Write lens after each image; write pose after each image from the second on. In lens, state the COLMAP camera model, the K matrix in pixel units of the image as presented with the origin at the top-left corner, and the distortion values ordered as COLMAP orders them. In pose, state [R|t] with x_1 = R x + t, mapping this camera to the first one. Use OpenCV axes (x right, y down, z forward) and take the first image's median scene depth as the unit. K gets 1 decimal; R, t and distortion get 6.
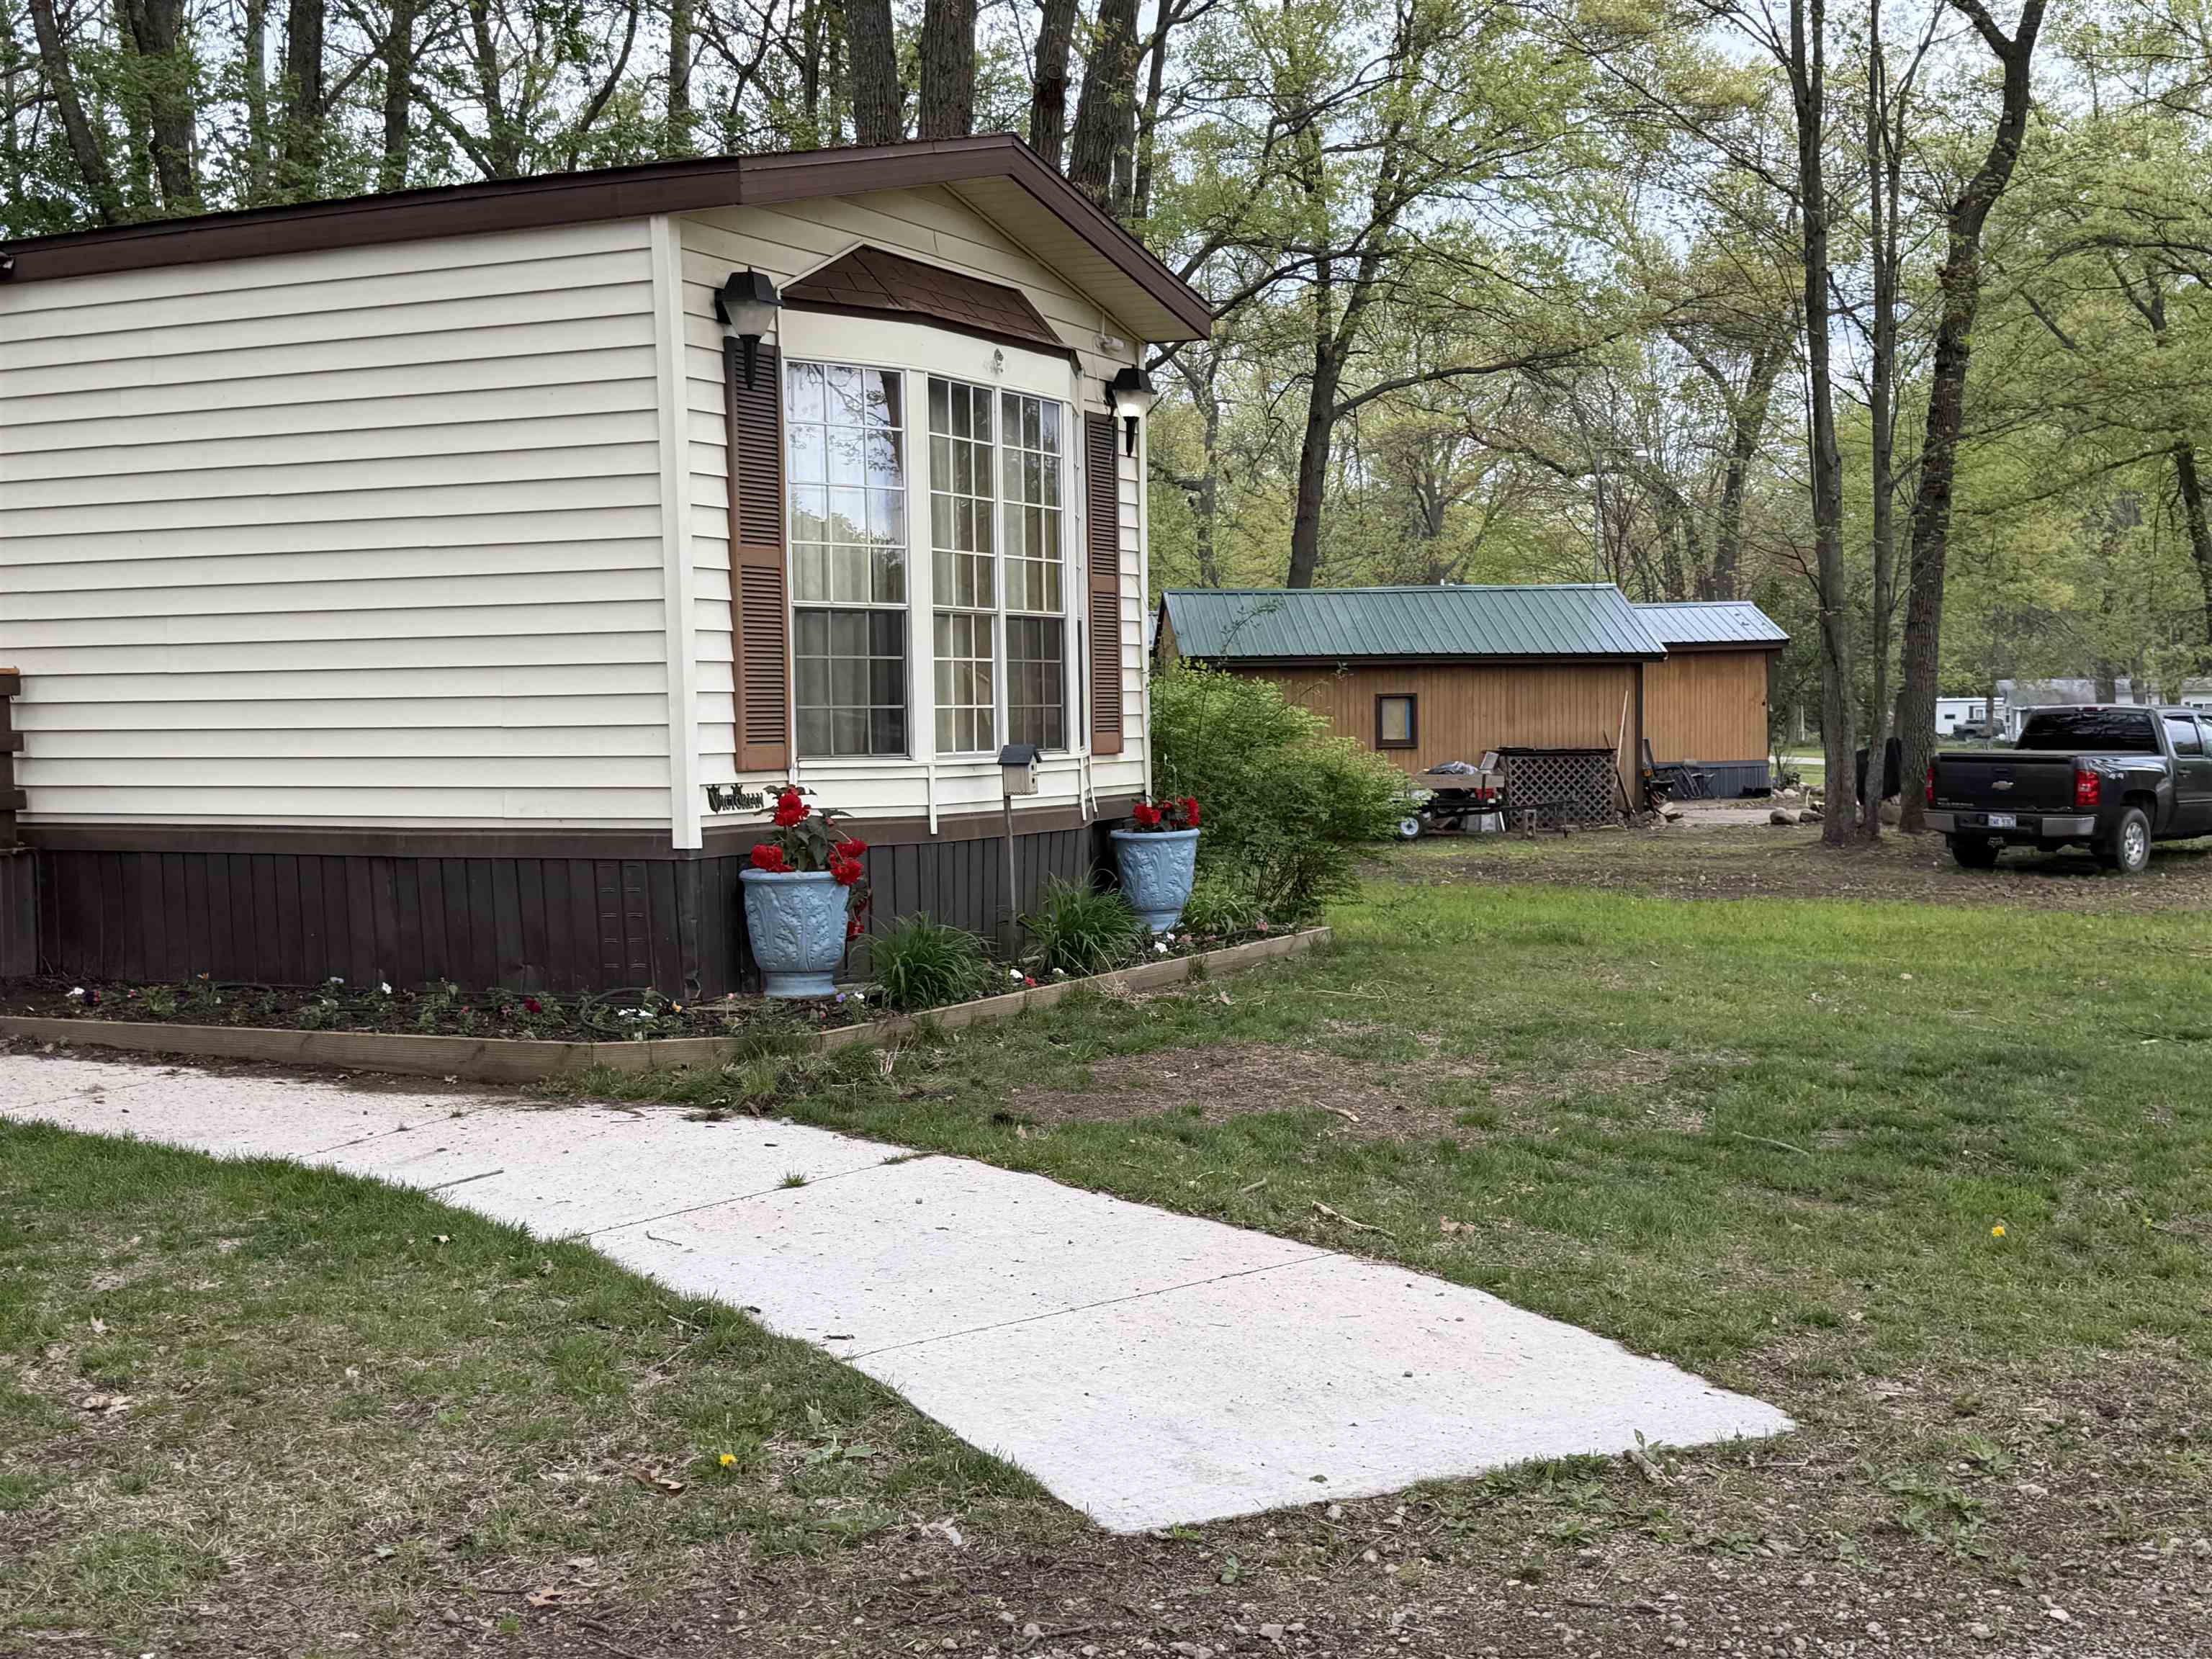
lens RADIAL K [[2646.1, 0, 1106.5], [0, 2646.1, 830.5], [0, 0, 1]] dist [-0.000572, 0.000000]
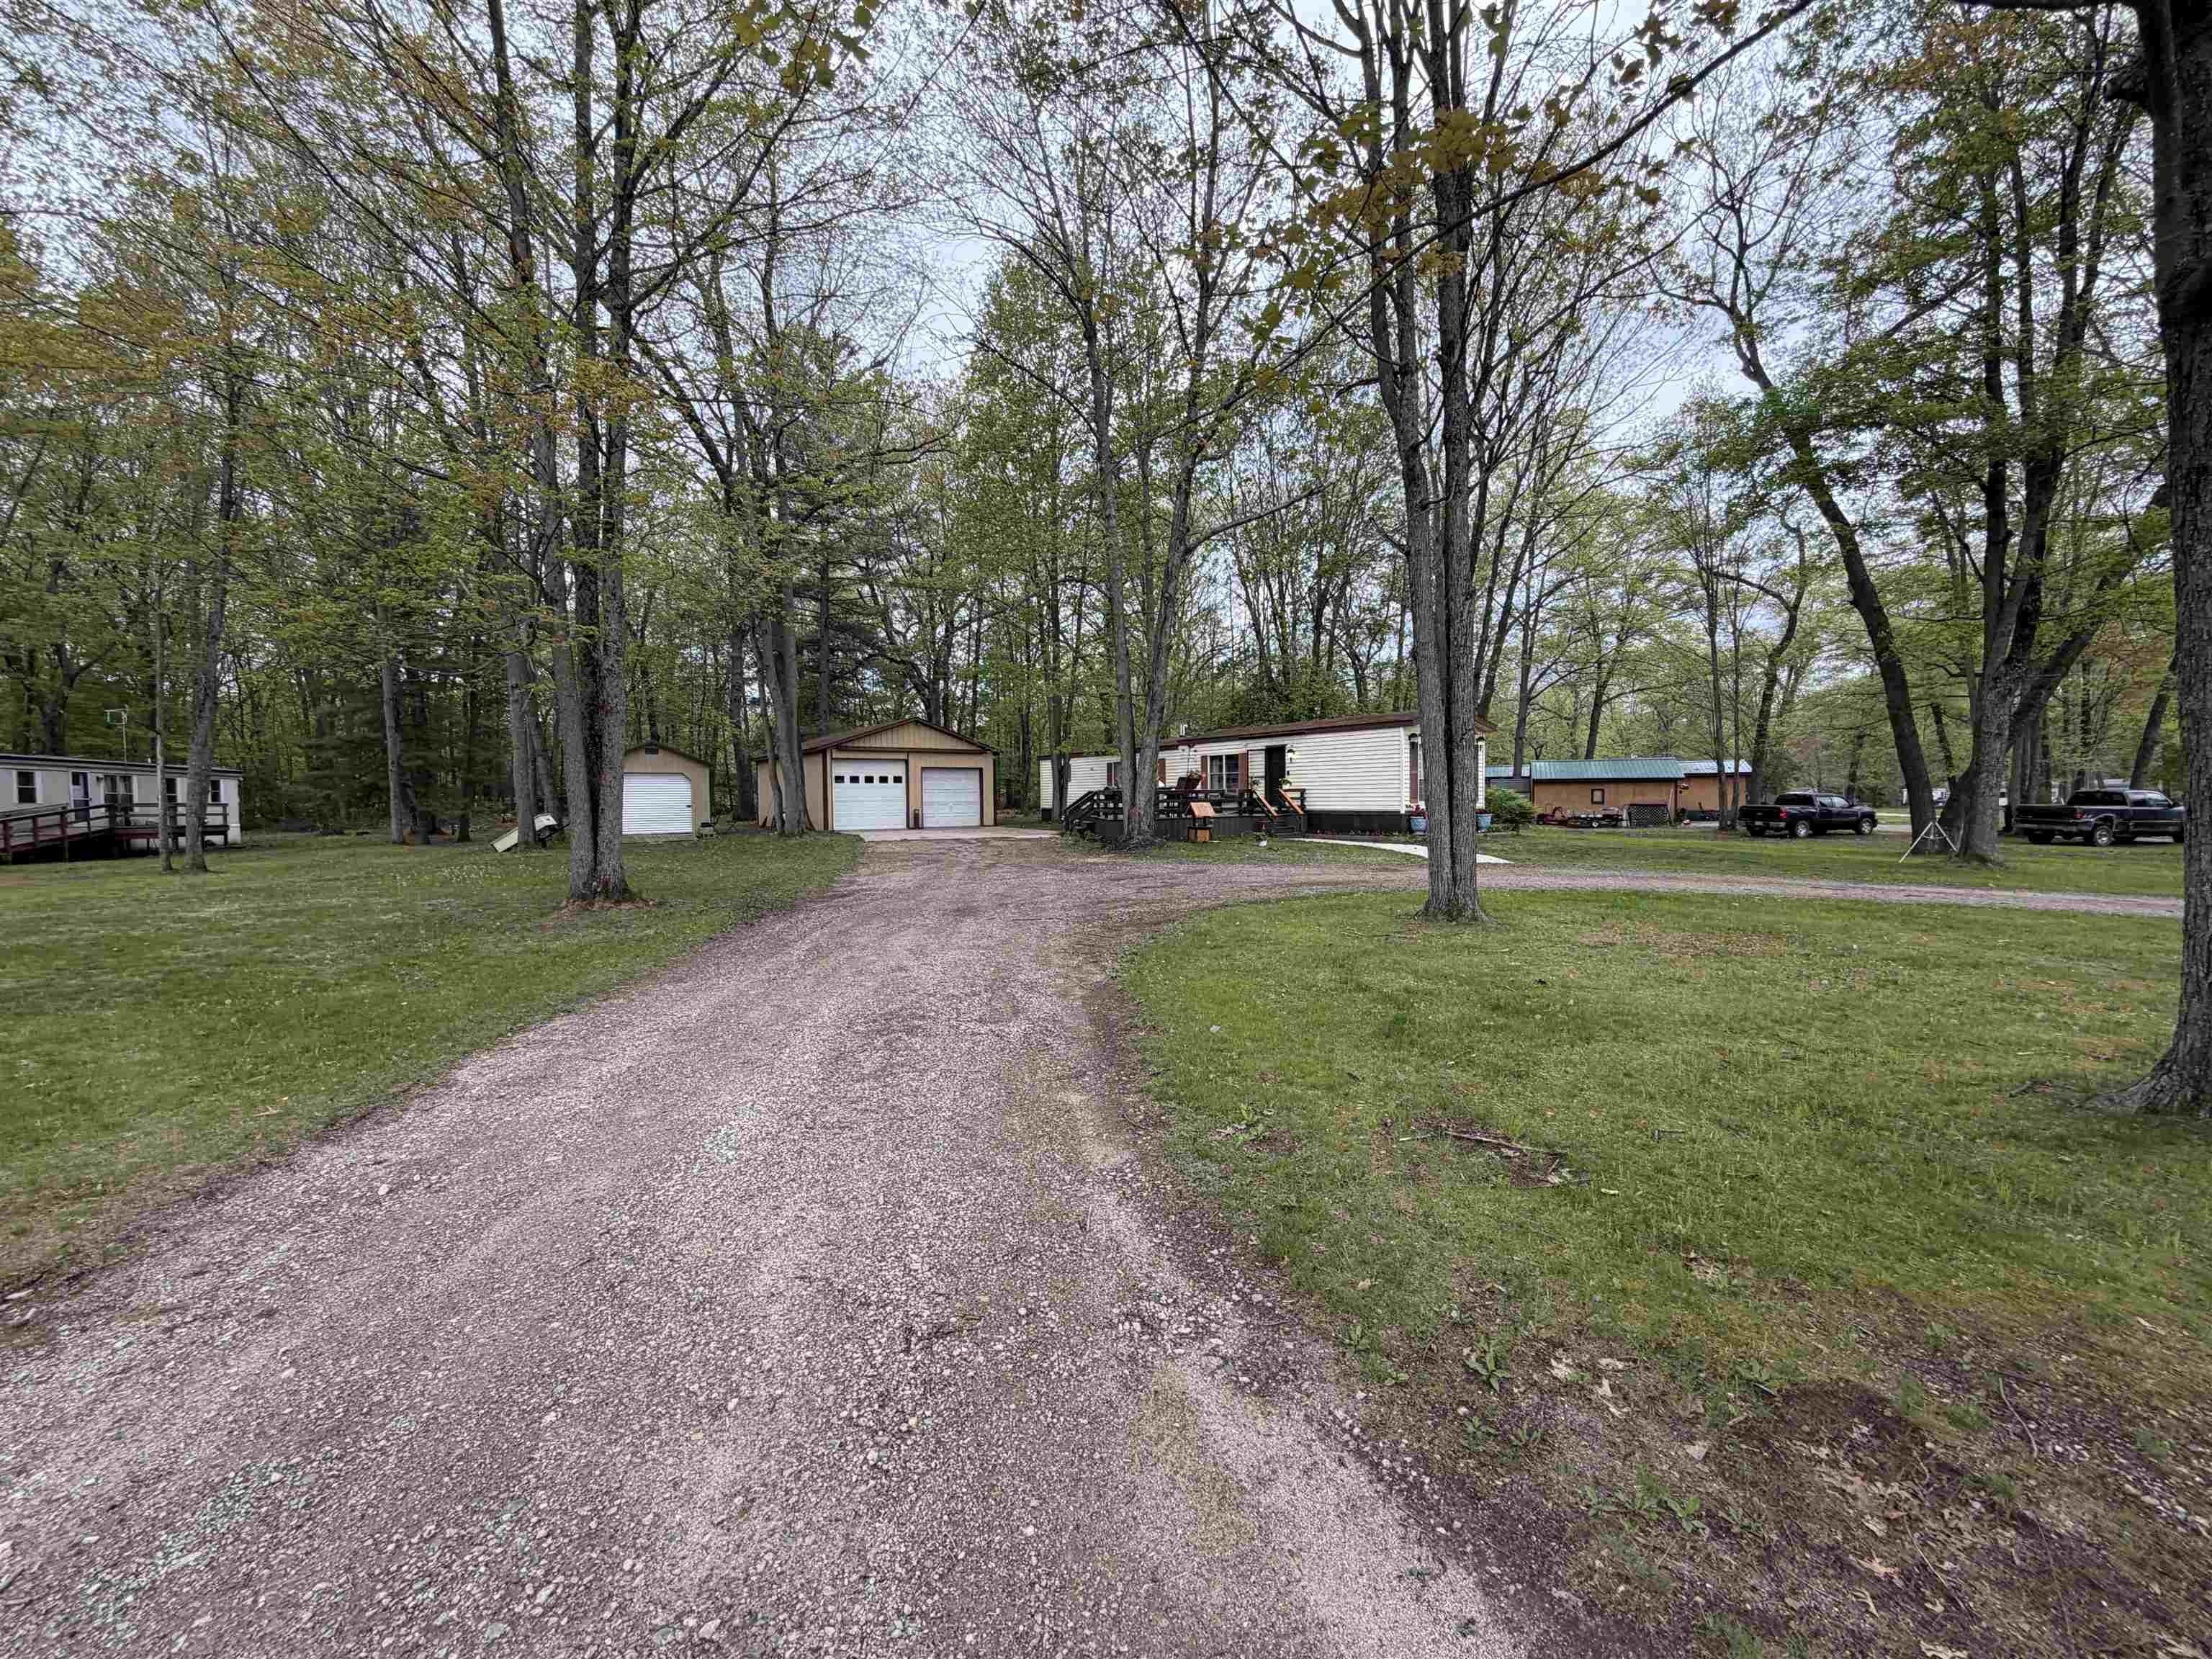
lens RADIAL K [[896.1, 0, 1110.4], [0, 896.1, 836.2], [0, 0, 1]] dist [0.009374, 0.000156]
pose [[0.895614, 0.027026, -0.444011, 0.059142], [-0.024503, 0.999635, 0.011420, 0.016929], [0.444157, 0.000651, 0.895949, -0.424895]]
